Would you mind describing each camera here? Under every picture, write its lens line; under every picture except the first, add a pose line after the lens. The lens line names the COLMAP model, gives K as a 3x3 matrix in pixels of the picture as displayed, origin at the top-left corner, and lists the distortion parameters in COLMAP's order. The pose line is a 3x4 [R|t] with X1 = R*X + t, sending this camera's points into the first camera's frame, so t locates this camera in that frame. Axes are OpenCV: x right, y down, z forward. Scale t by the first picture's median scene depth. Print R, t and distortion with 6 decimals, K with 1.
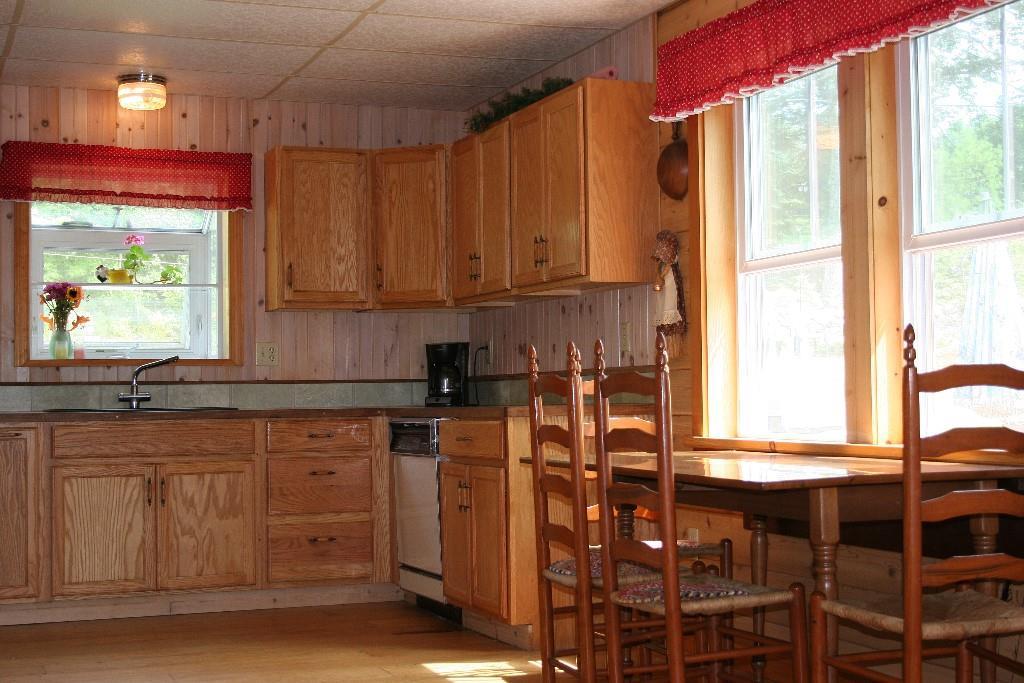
lens RADIAL K [[1585.0, 0, 512.2], [0, 1585.0, 342.3], [0, 0, 1]] dist [0.038950, 0.000000]
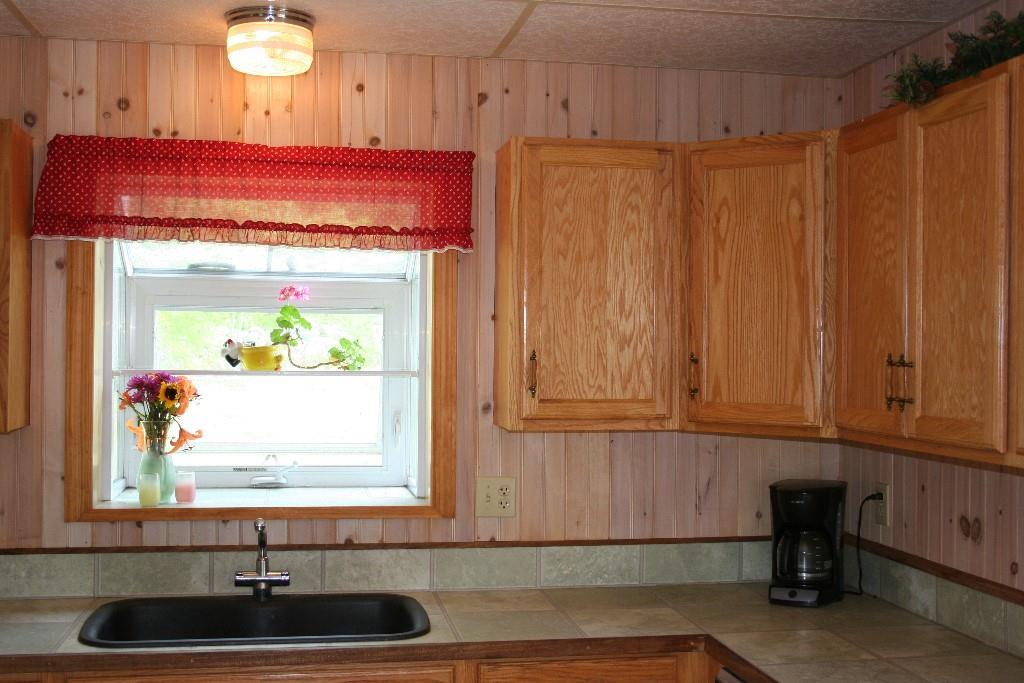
lens RADIAL K [[1263.6, 0, 511.0], [0, 1263.6, 342.8], [0, 0, 1]] dist [-0.064667, 0.000000]
pose [[0.981246, 0.021274, -0.191583, -0.062823], [-0.015825, 0.999427, 0.029924, -0.064788], [0.192110, -0.026331, 0.981020, 0.561599]]
